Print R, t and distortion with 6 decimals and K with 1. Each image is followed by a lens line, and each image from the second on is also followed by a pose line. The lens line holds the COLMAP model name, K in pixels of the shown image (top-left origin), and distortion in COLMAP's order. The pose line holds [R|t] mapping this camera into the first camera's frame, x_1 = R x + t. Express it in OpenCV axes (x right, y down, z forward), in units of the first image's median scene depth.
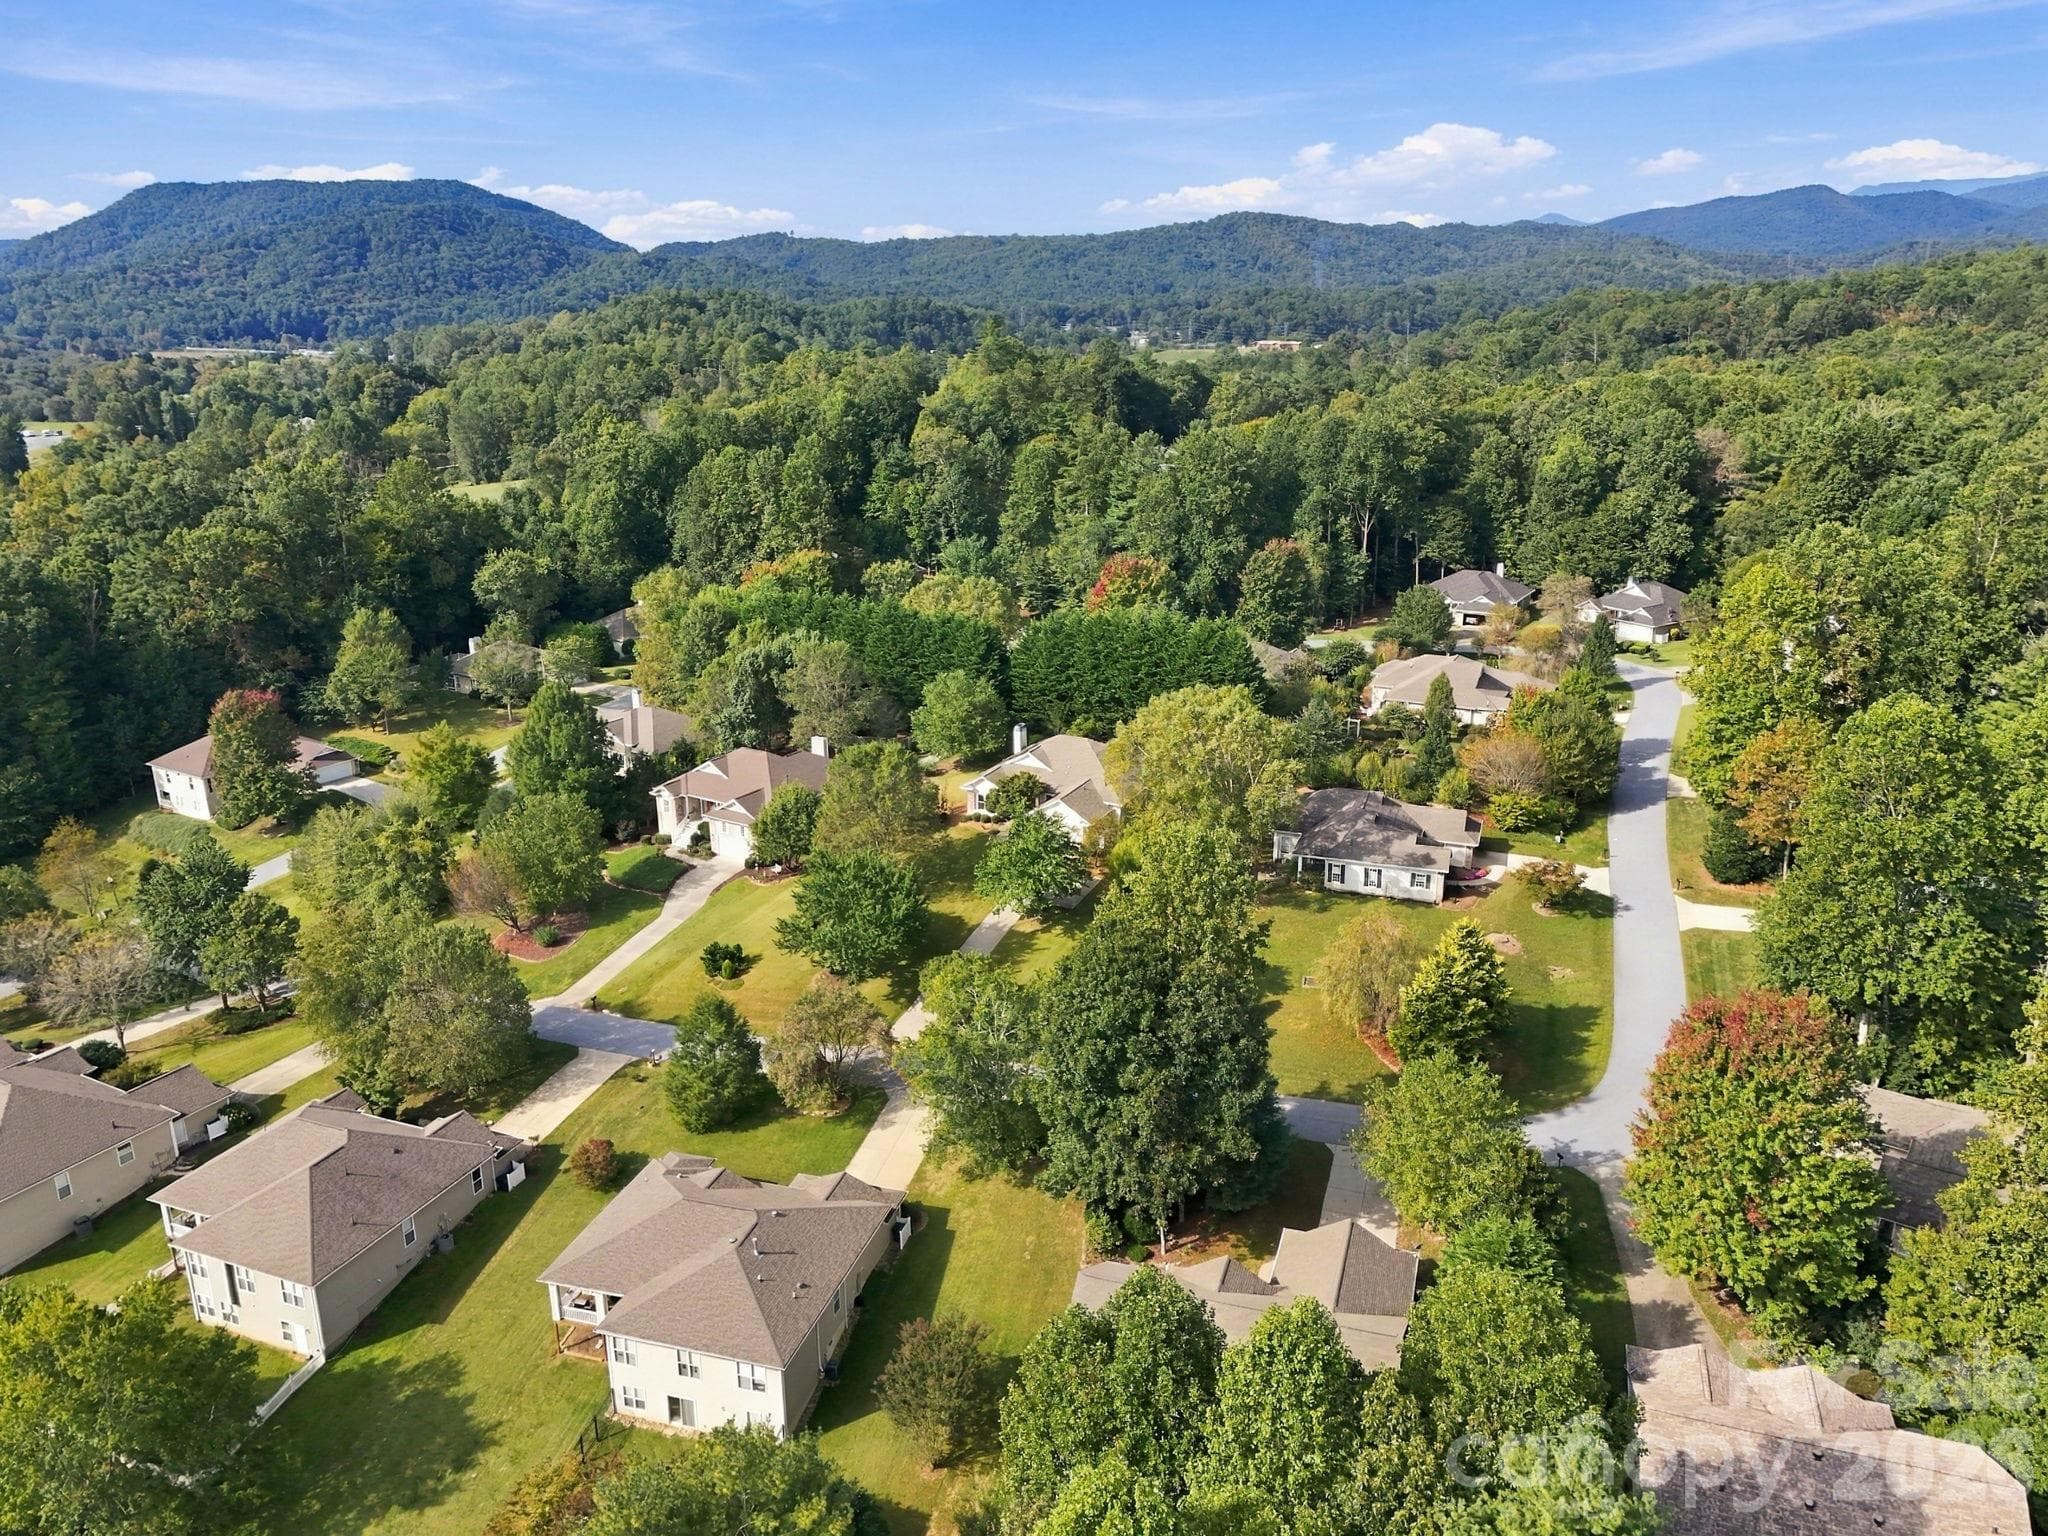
lens RADIAL K [[1493.1, 0, 1024.6], [0, 1493.1, 783.6], [0, 0, 1]] dist [0.062769, -0.043830]
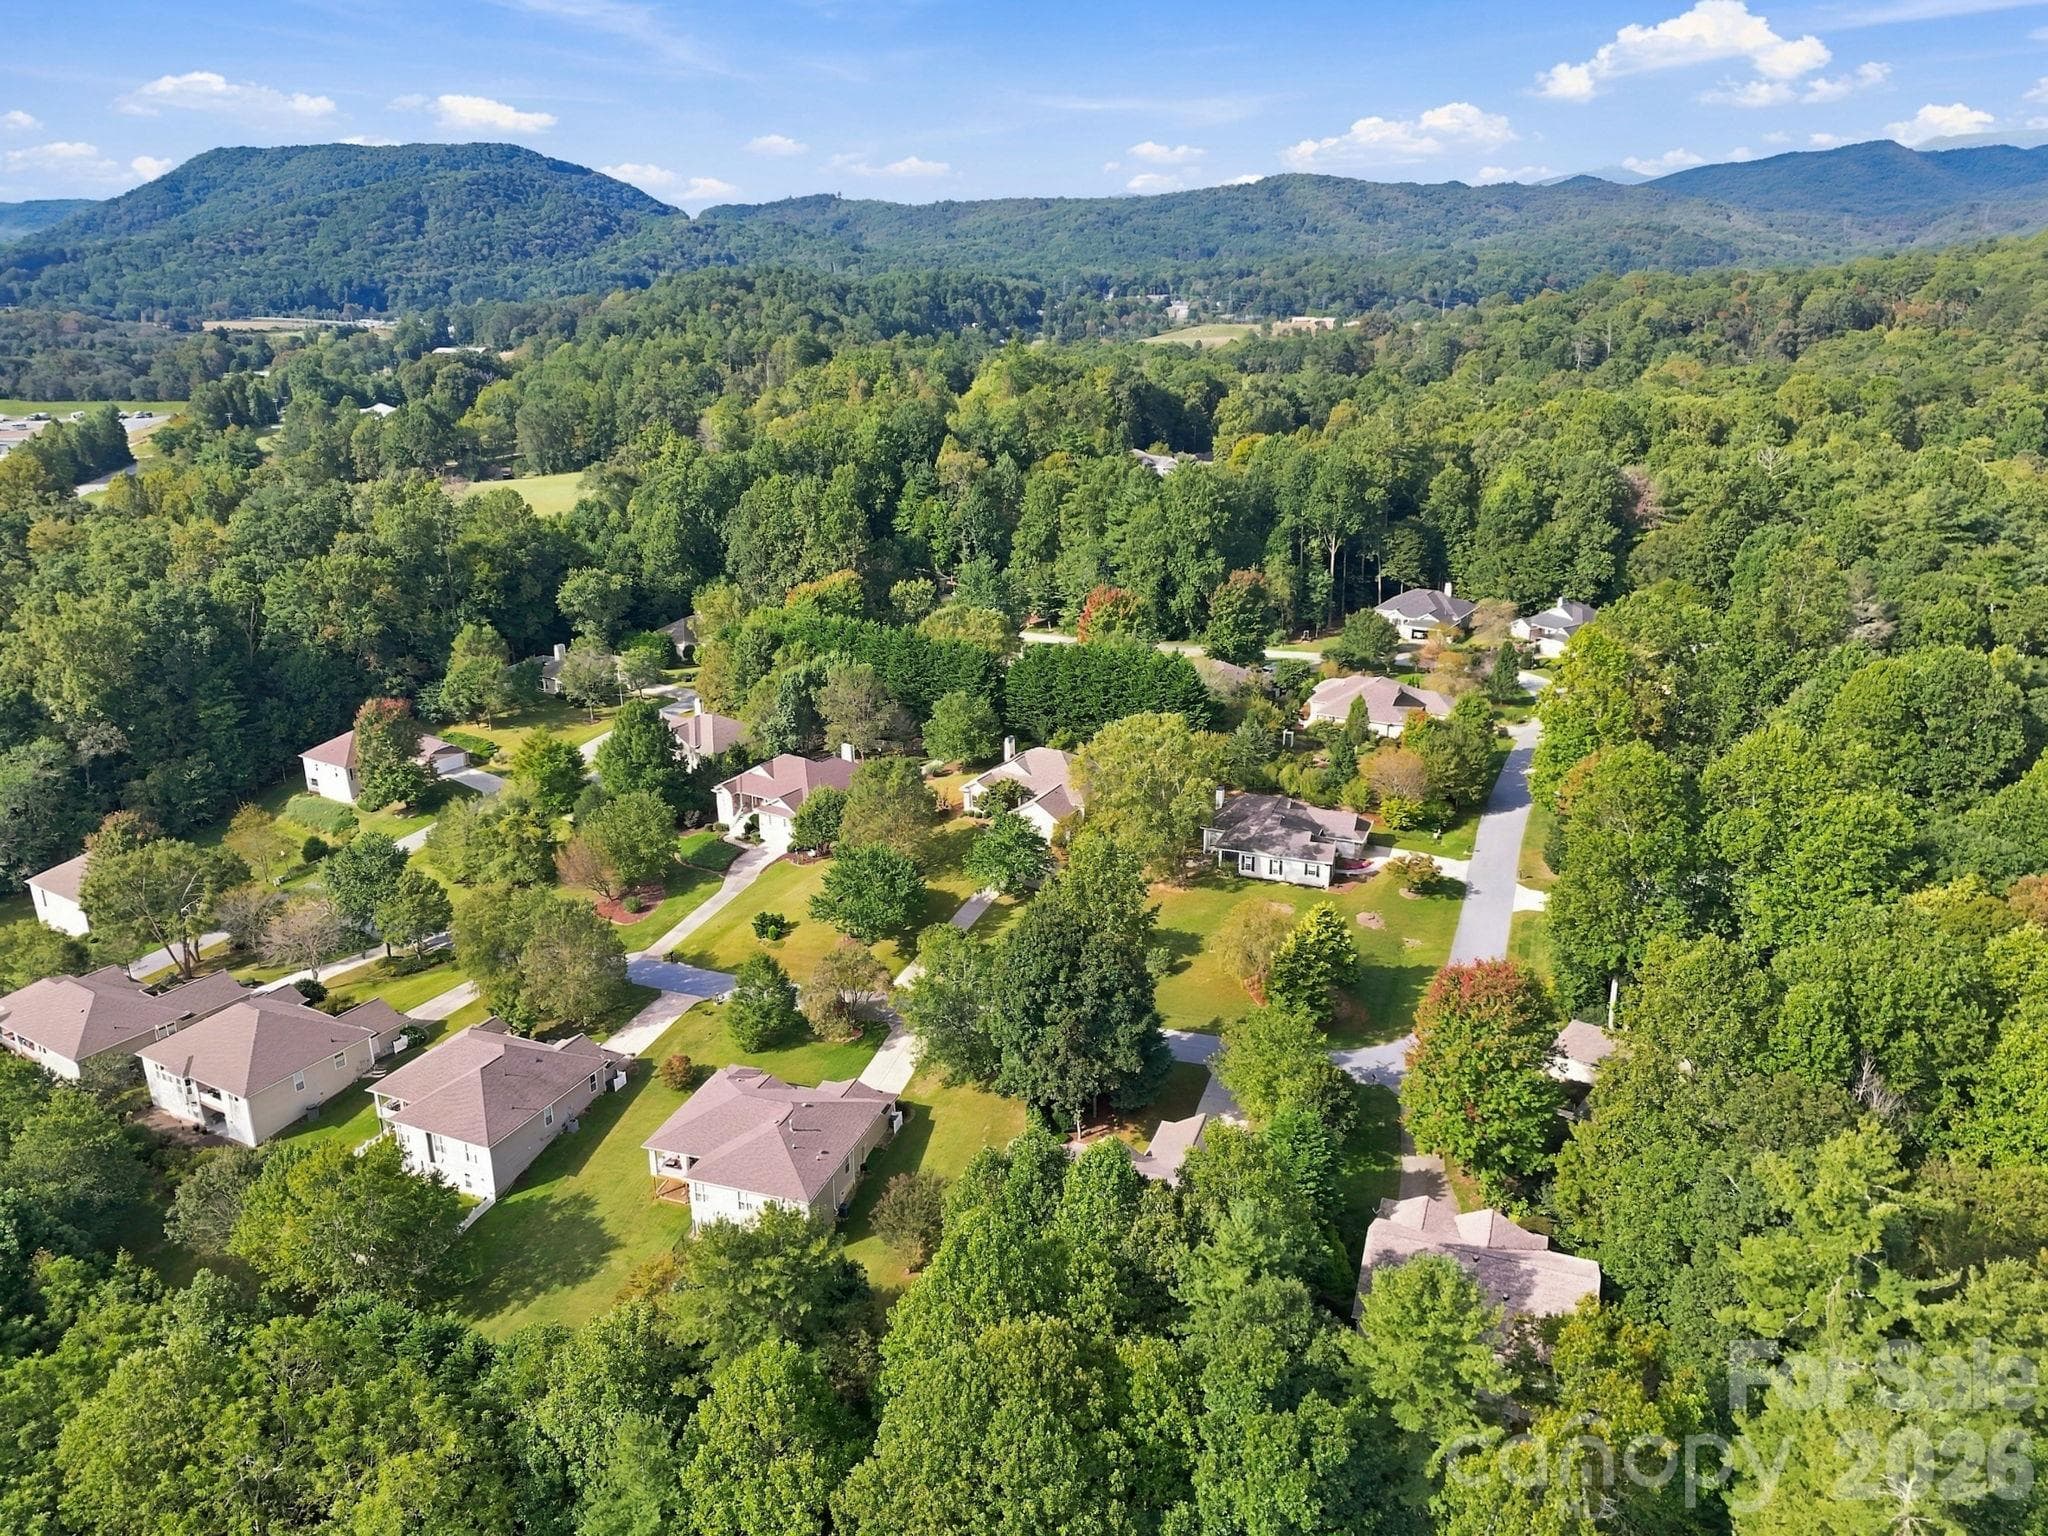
lens RADIAL K [[1493.1, 0, 1024.6], [0, 1493.1, 783.6], [0, 0, 1]] dist [0.062769, -0.043830]
pose [[0.999529, 0.010014, -0.029015, 0.044584], [-0.009242, 0.999603, 0.026605, -0.033028], [0.029270, -0.026324, 0.999225, -0.227370]]
